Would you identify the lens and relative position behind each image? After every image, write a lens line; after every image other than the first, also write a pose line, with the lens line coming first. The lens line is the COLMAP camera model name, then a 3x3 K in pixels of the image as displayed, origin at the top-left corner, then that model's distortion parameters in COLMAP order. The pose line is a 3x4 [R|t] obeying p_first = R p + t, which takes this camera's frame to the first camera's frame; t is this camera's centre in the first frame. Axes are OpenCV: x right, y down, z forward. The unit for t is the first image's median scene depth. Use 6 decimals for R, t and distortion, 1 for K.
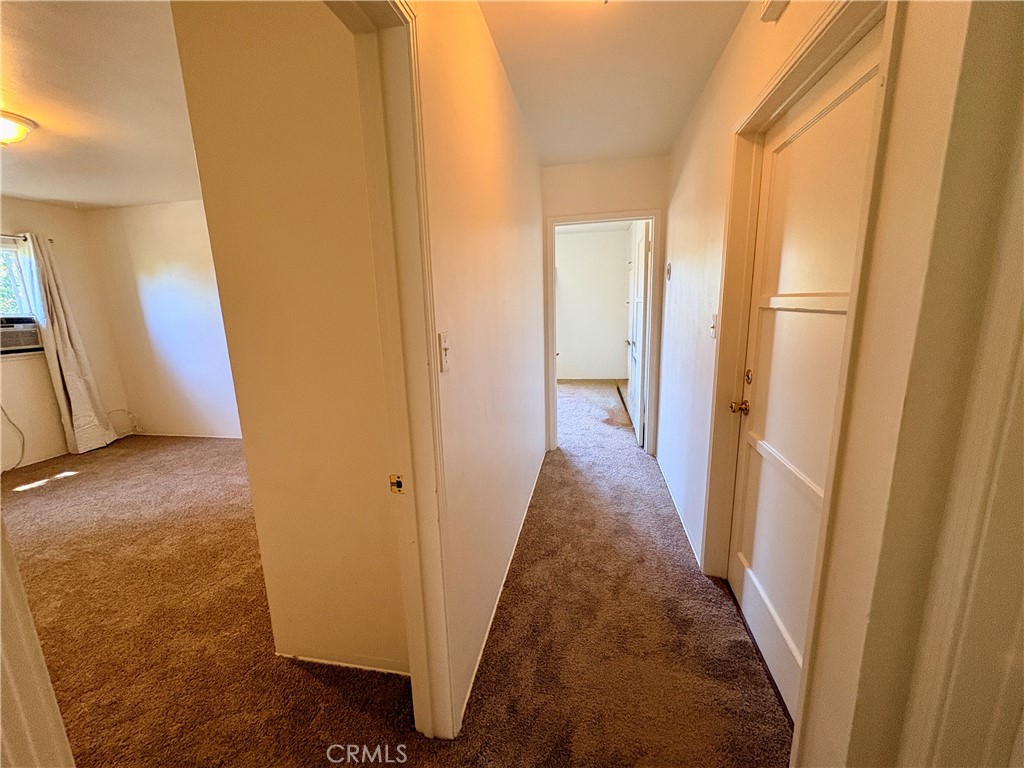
lens RADIAL K [[411.4, 0, 514.5], [0, 411.4, 382.5], [0, 0, 1]] dist [0.002982, 0.000506]
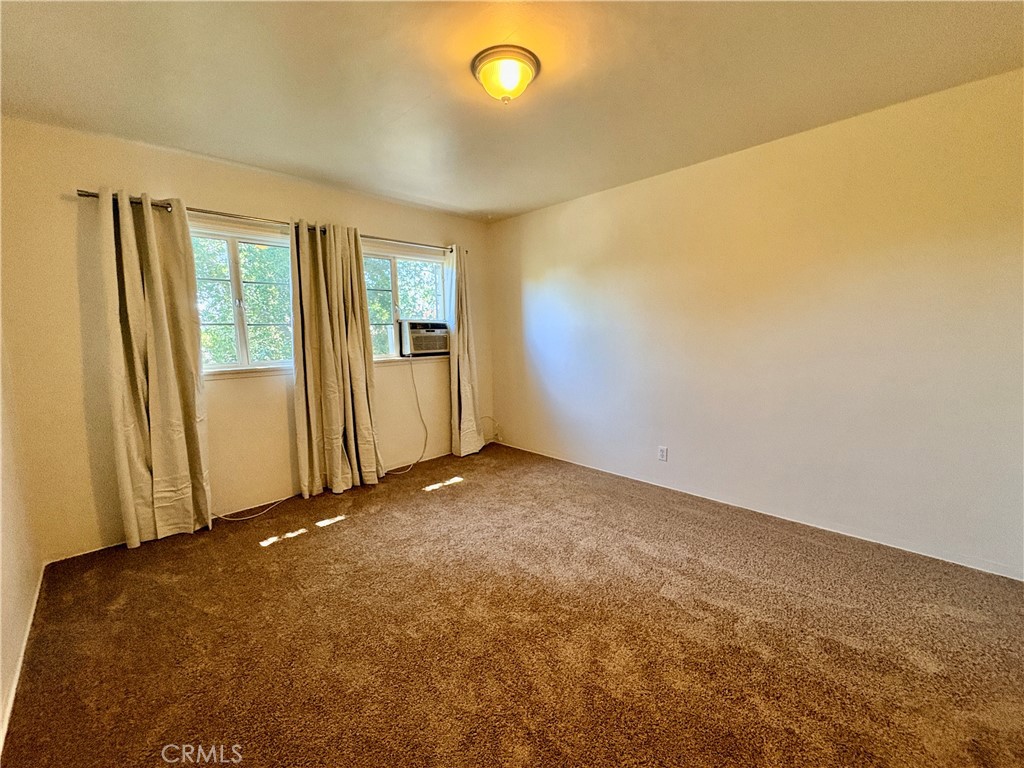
lens RADIAL K [[411.4, 0, 510.8], [0, 411.4, 383.1], [0, 0, 1]] dist [0.002982, 0.000506]
pose [[0.827892, 0.086082, -0.554242, -0.432624], [-0.114720, 0.993251, -0.017095, -0.005716], [0.549030, 0.077735, 0.832180, 0.223594]]
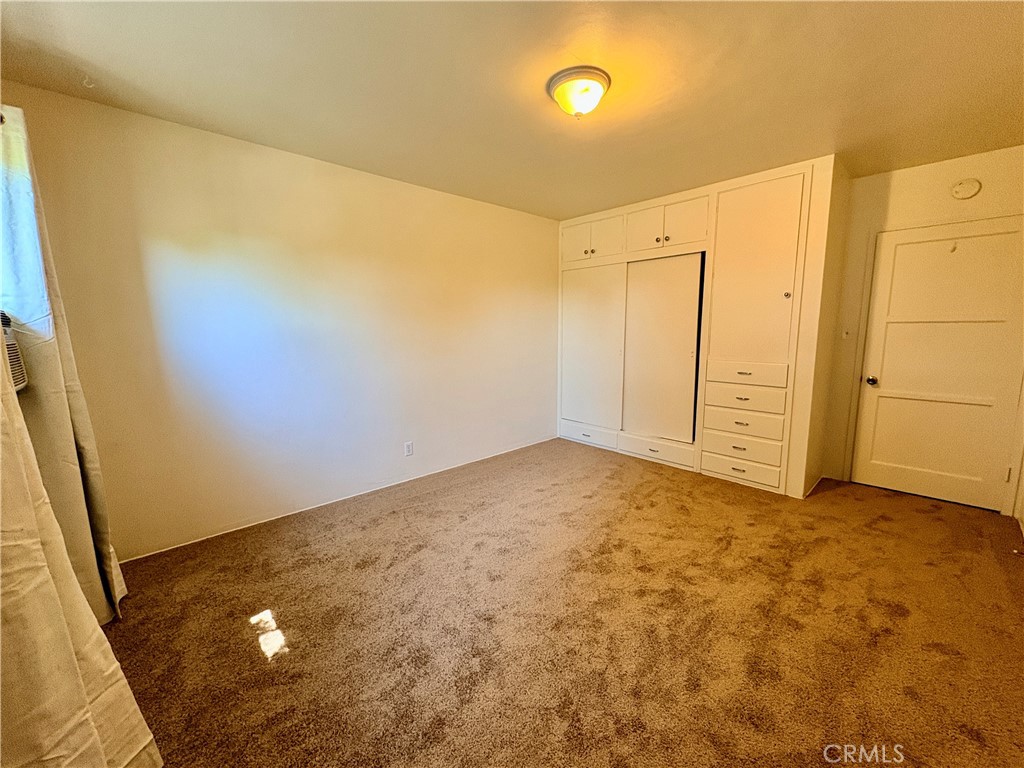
lens RADIAL K [[411.4, 0, 511.4], [0, 411.4, 384.9], [0, 0, 1]] dist [0.002982, 0.000506]
pose [[0.598265, -0.095808, 0.795550, -1.213624], [0.150804, 0.988548, 0.005643, -0.019749], [-0.786979, 0.116596, 0.605862, 0.386633]]
